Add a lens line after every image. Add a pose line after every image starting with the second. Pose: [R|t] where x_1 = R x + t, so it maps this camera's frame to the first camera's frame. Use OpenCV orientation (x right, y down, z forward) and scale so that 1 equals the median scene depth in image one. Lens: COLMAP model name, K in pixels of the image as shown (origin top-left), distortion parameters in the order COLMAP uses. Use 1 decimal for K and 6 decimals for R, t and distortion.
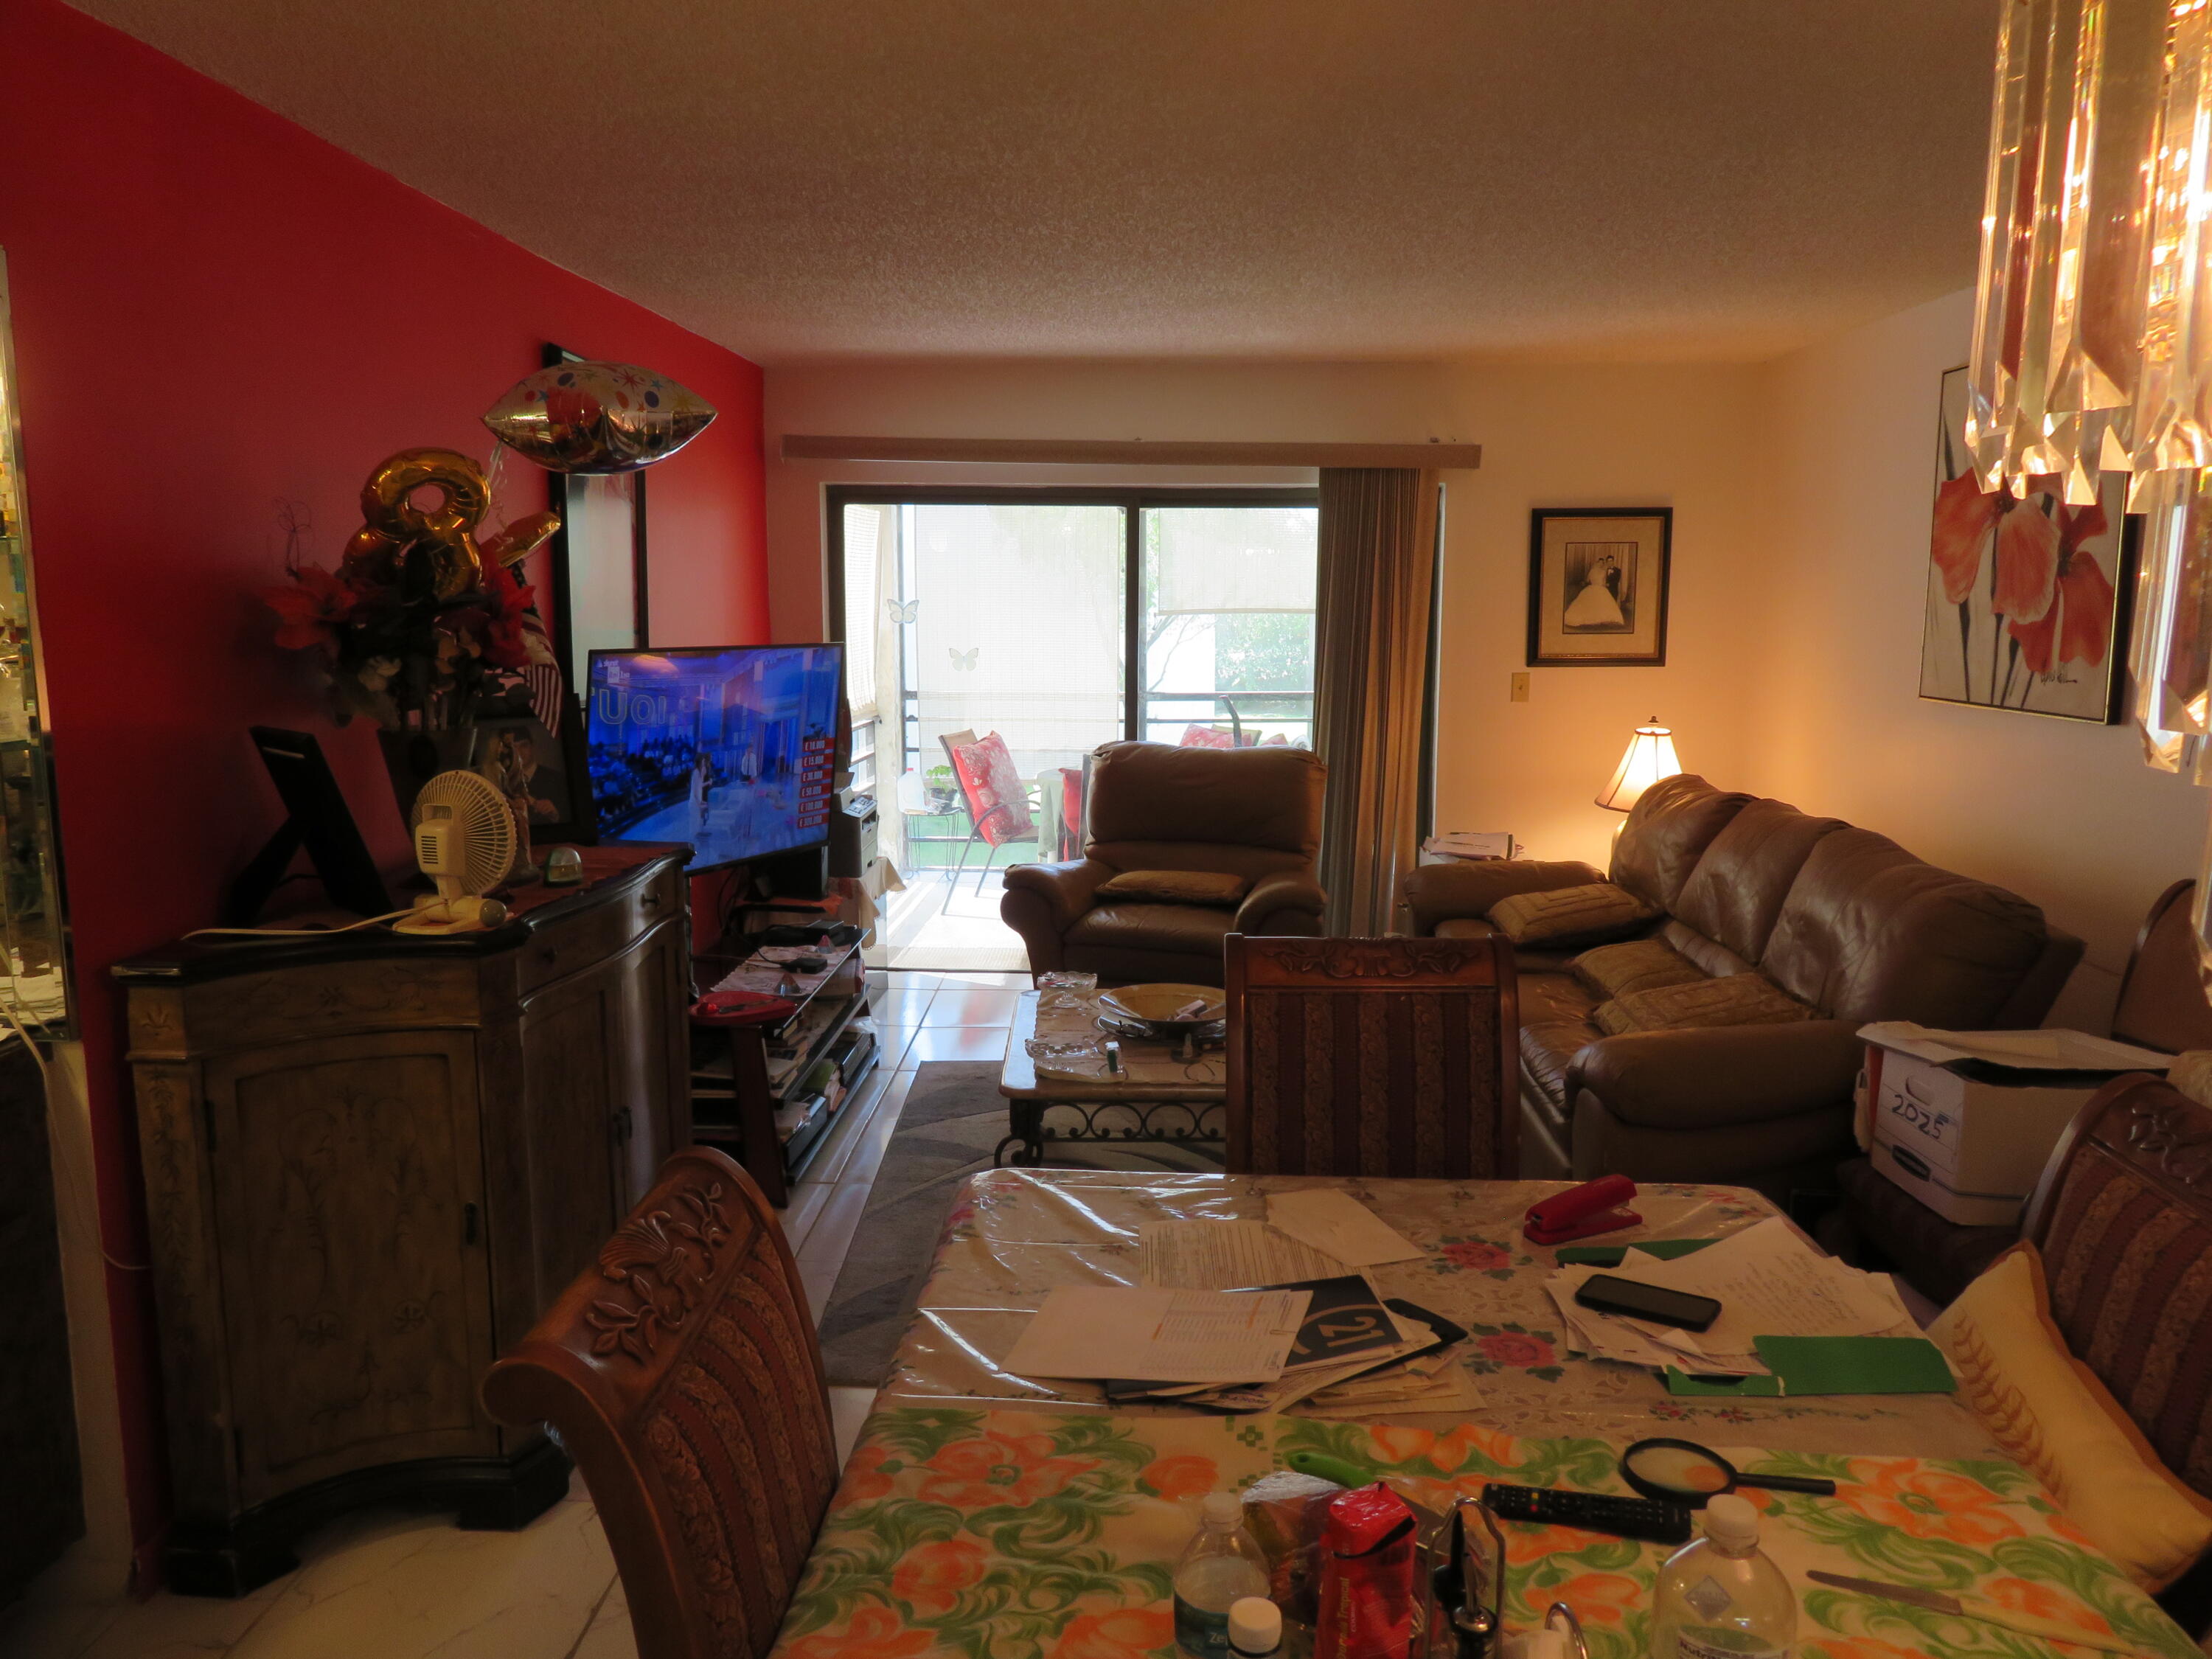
lens RADIAL K [[1565.7, 0, 1100.3], [0, 1565.7, 836.6], [0, 0, 1]] dist [-0.008924, 0.002283]
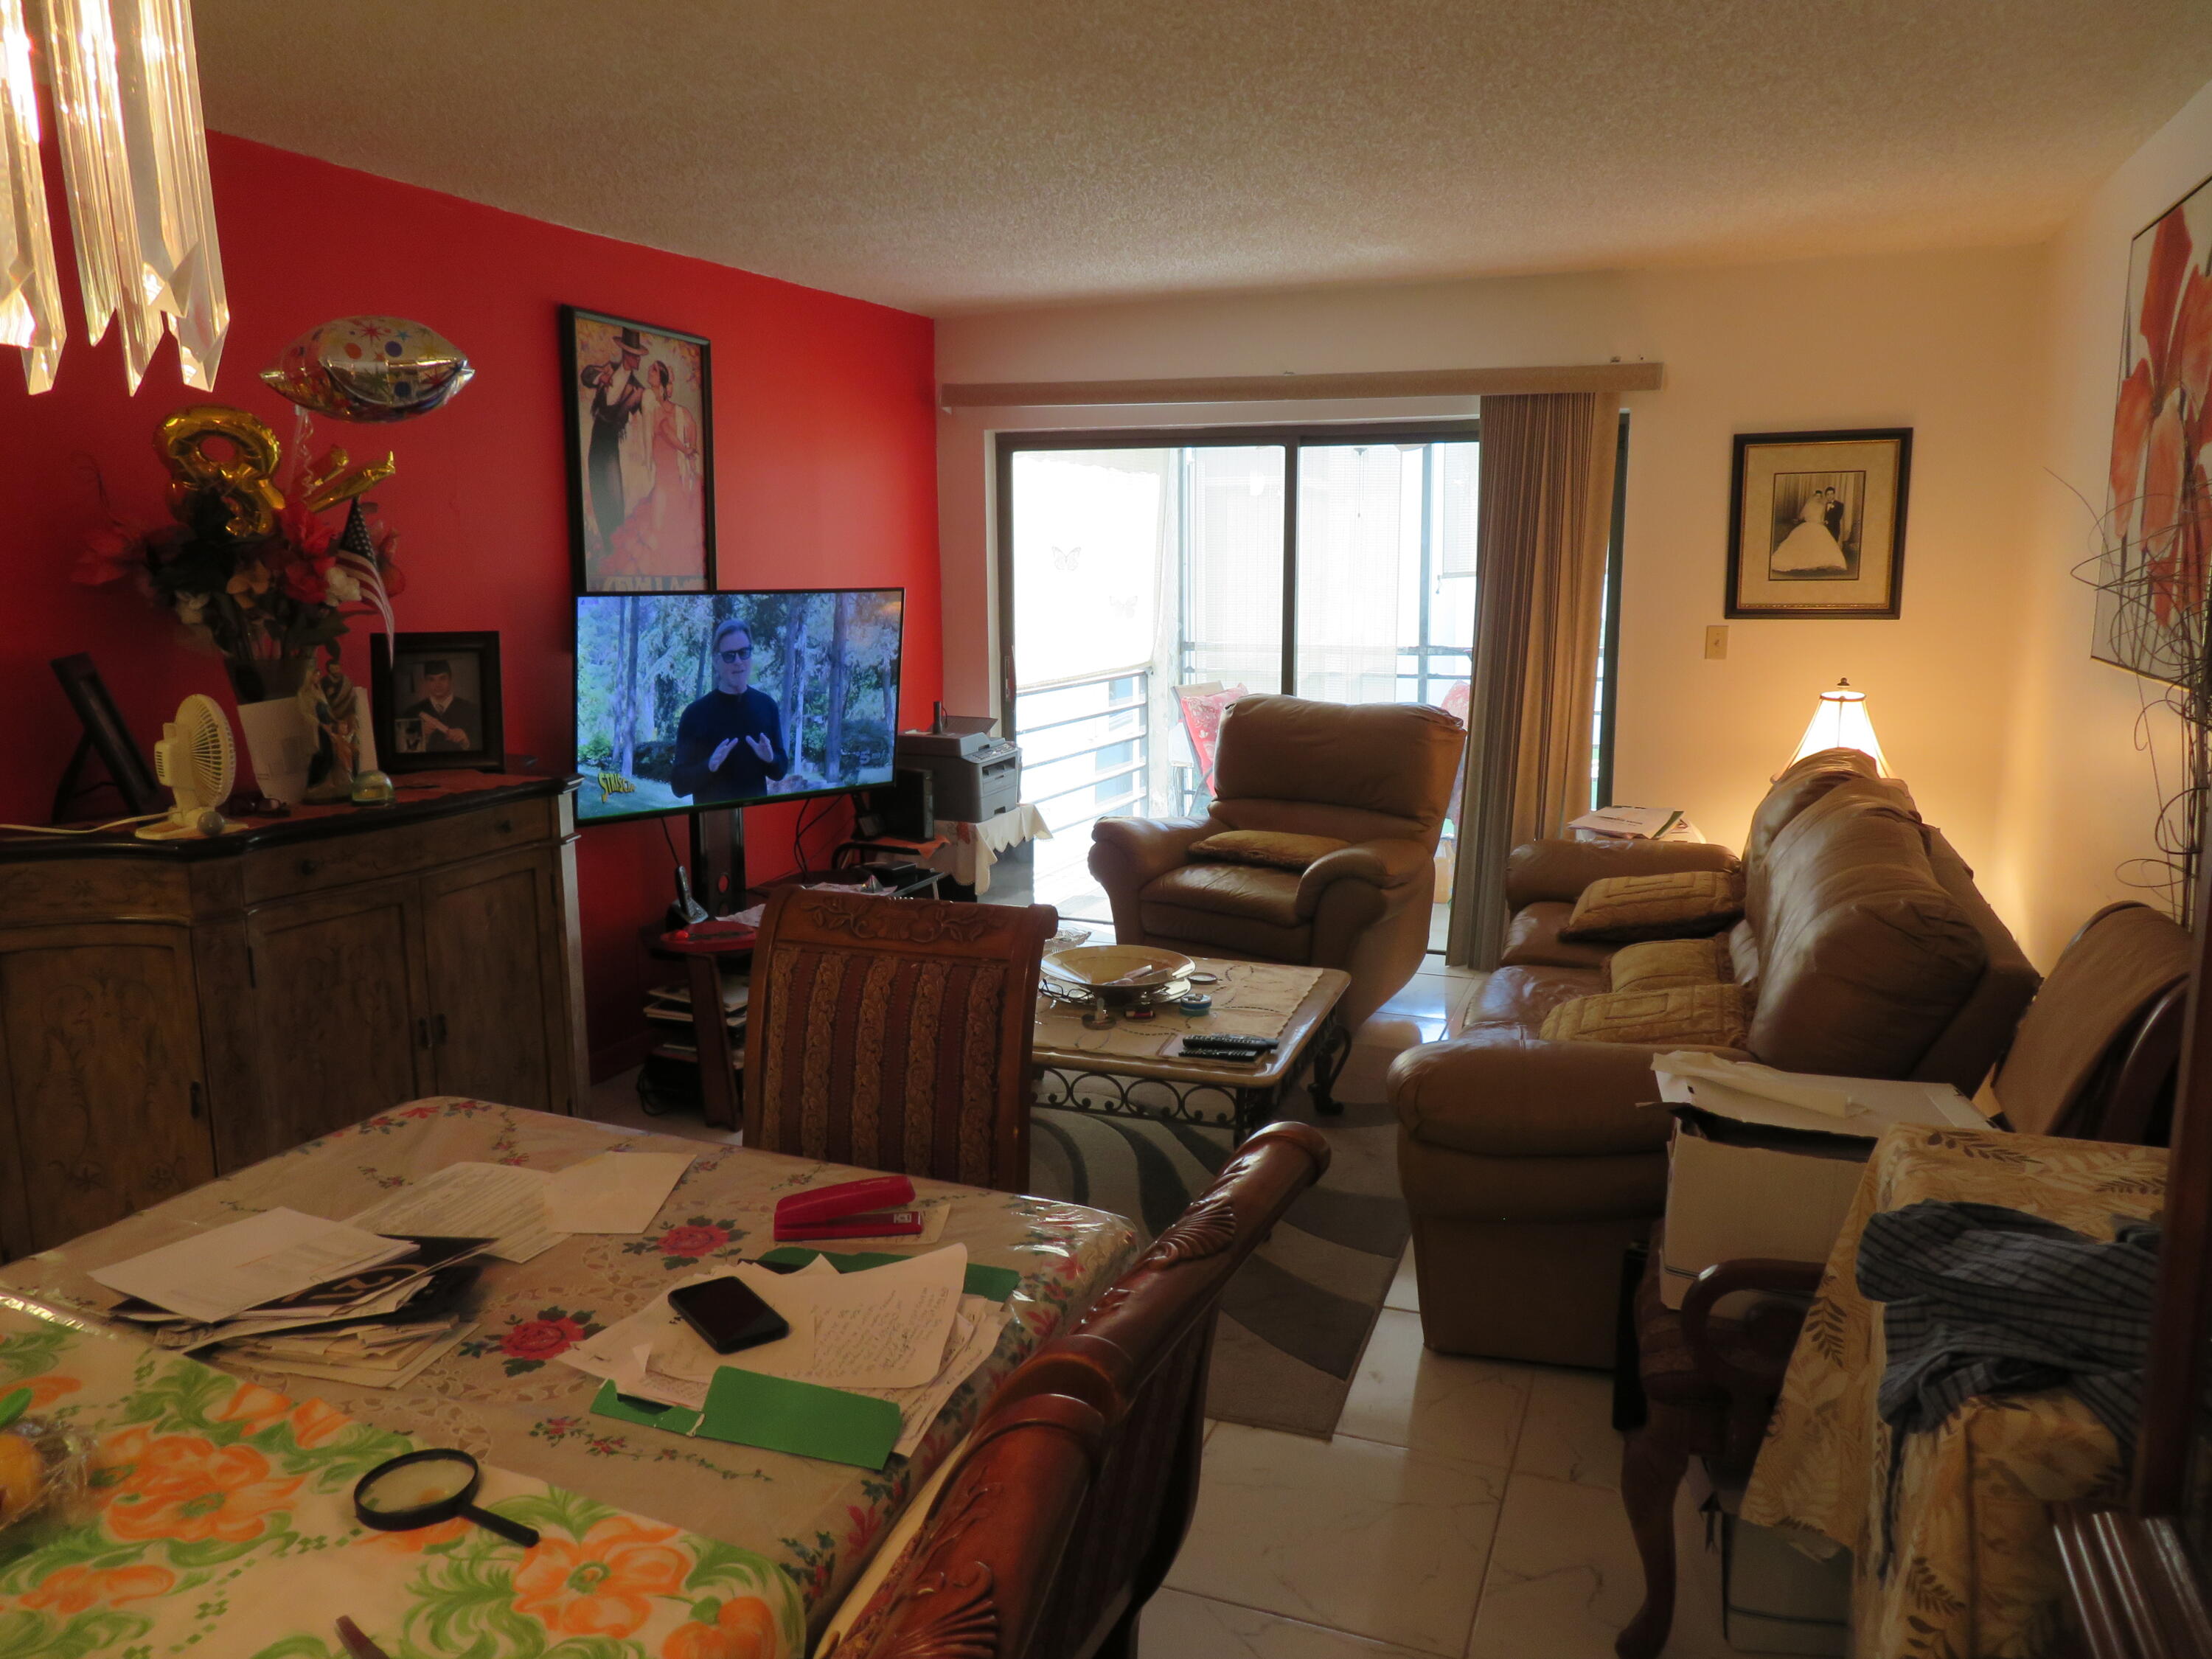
lens RADIAL K [[1570.7, 0, 1093.6], [0, 1570.7, 827.9], [0, 0, 1]] dist [-0.007317, -0.008439]
pose [[0.942469, 0.051256, -0.330340, 0.392743], [-0.044106, 0.998603, 0.029111, -0.005392], [0.331371, -0.012866, 0.943413, 0.111447]]
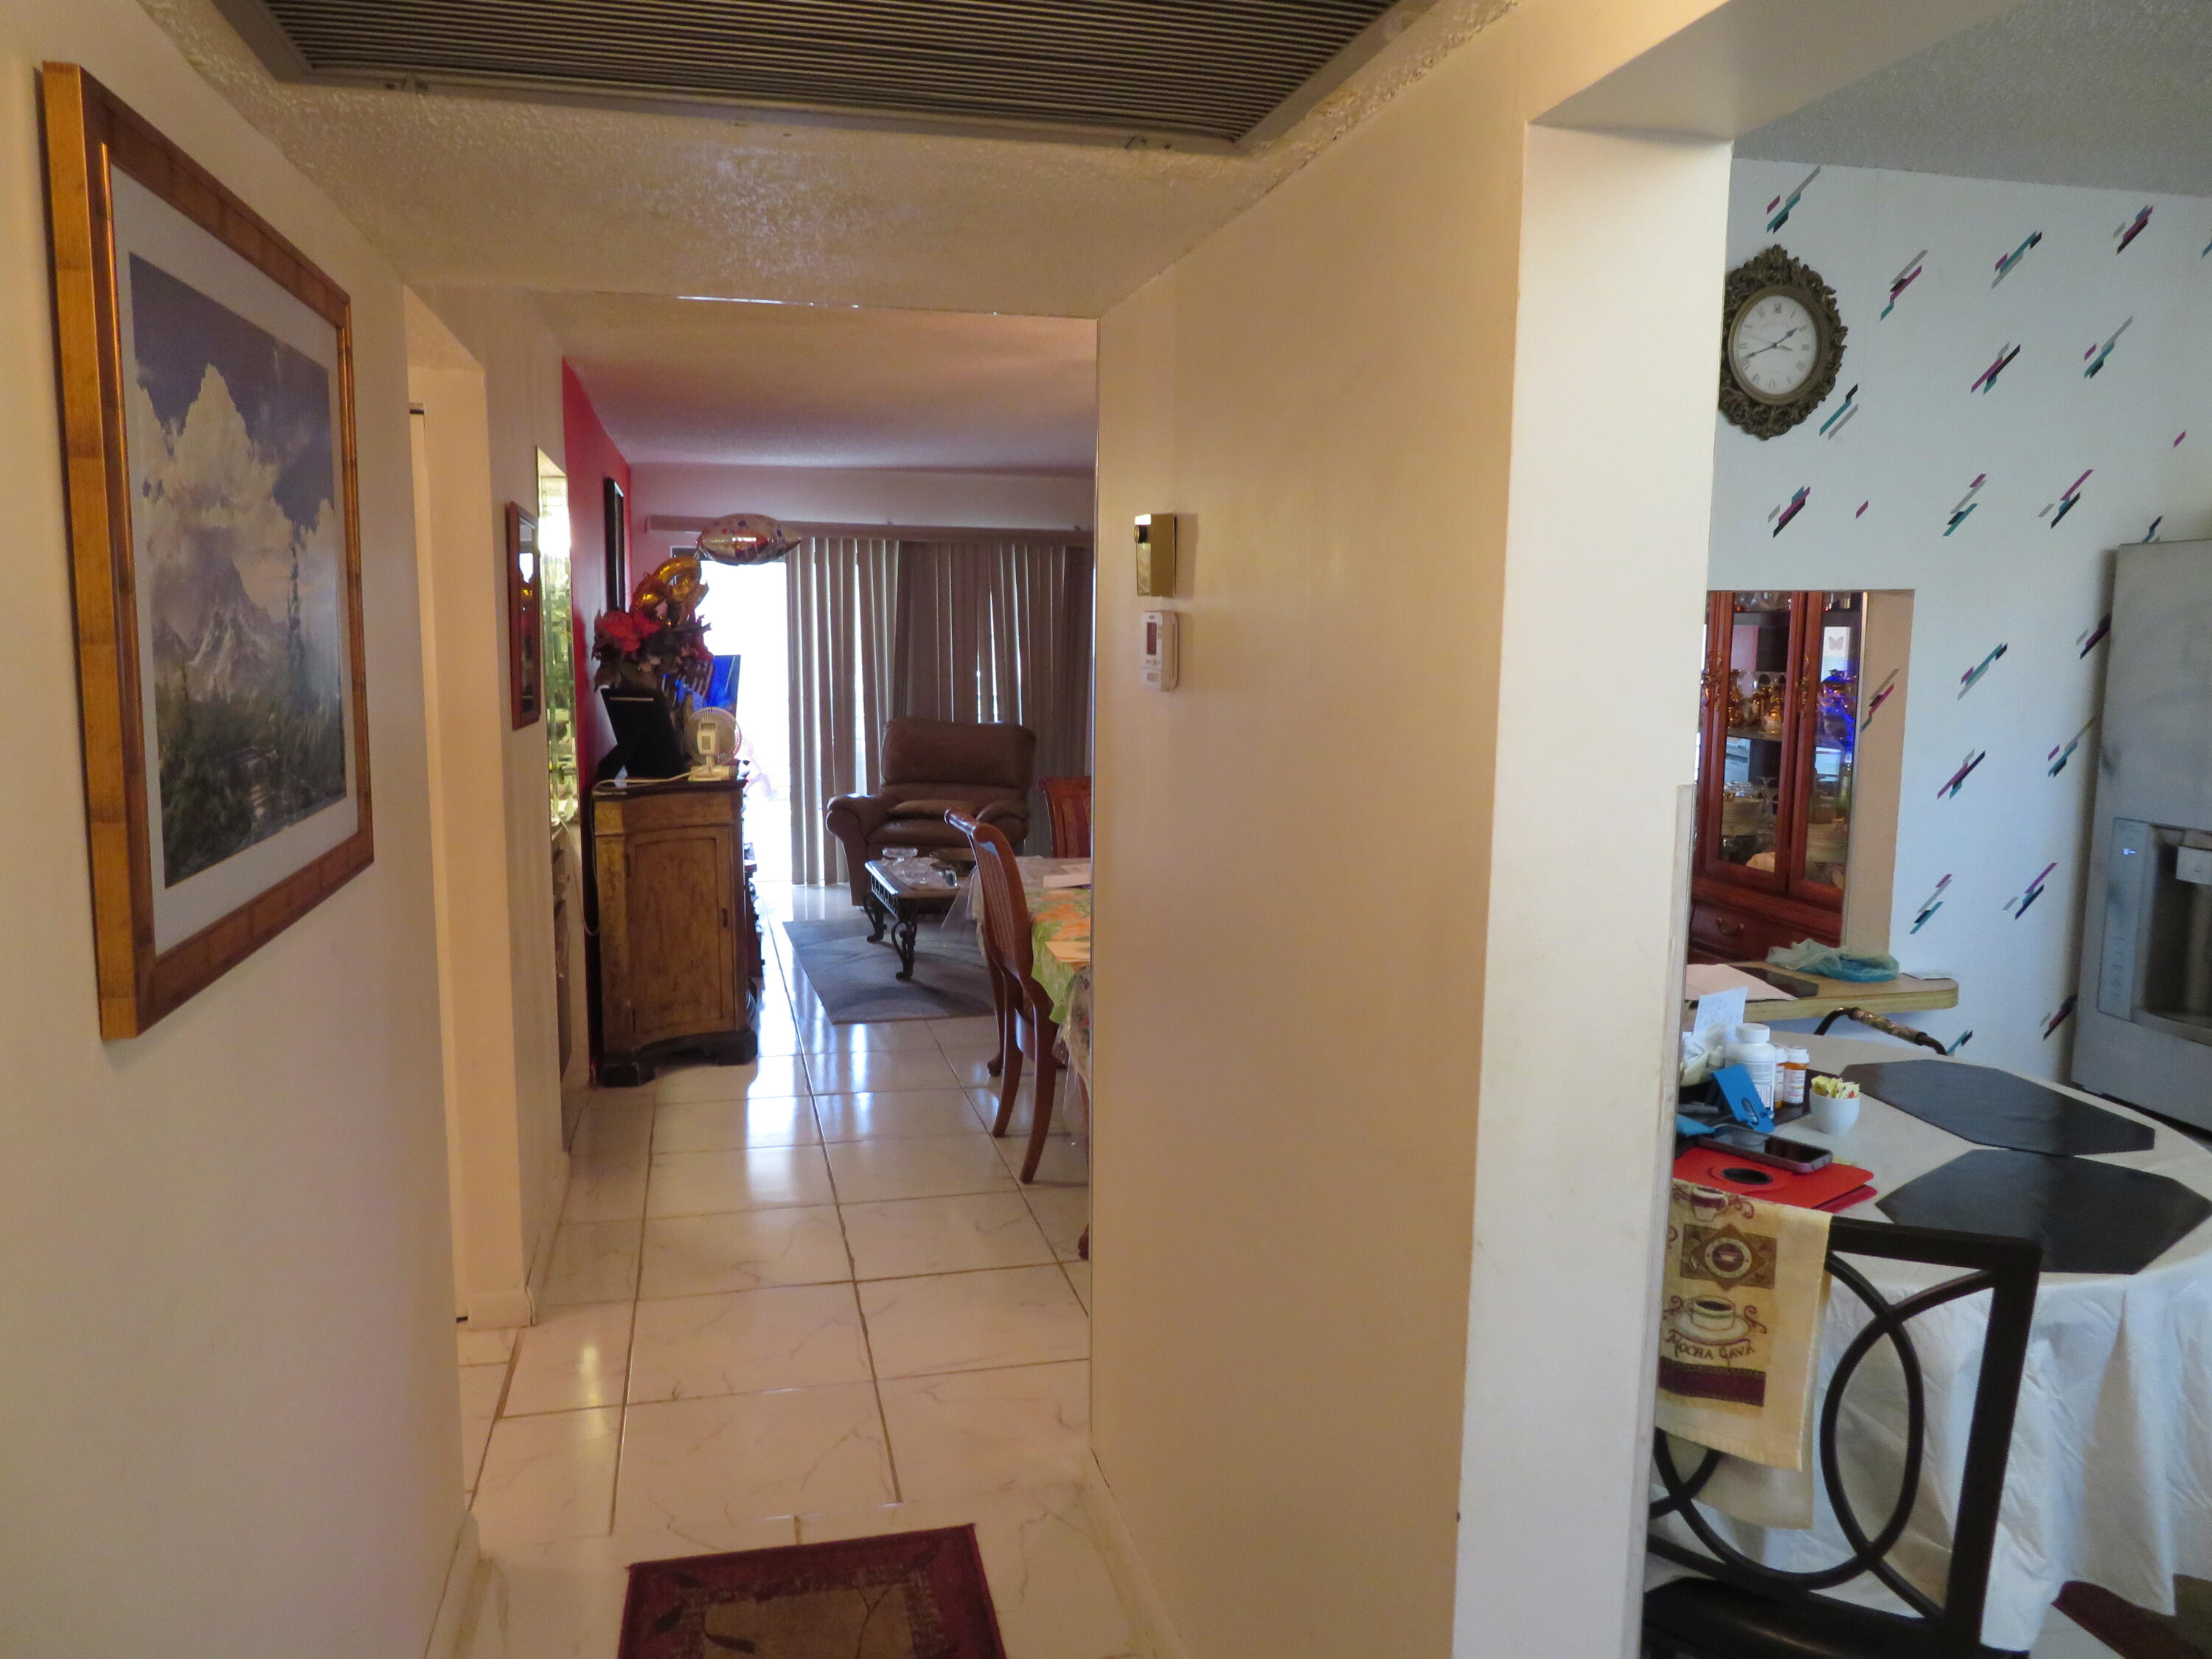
lens RADIAL K [[1570.7, 0, 1093.6], [0, 1570.7, 827.9], [0, 0, 1]] dist [-0.007317, -0.008439]
pose [[0.960233, -0.032626, 0.277288, -0.356560], [0.038731, 0.999112, -0.016564, 0.125508], [-0.276502, 0.026645, 0.960644, -0.847033]]
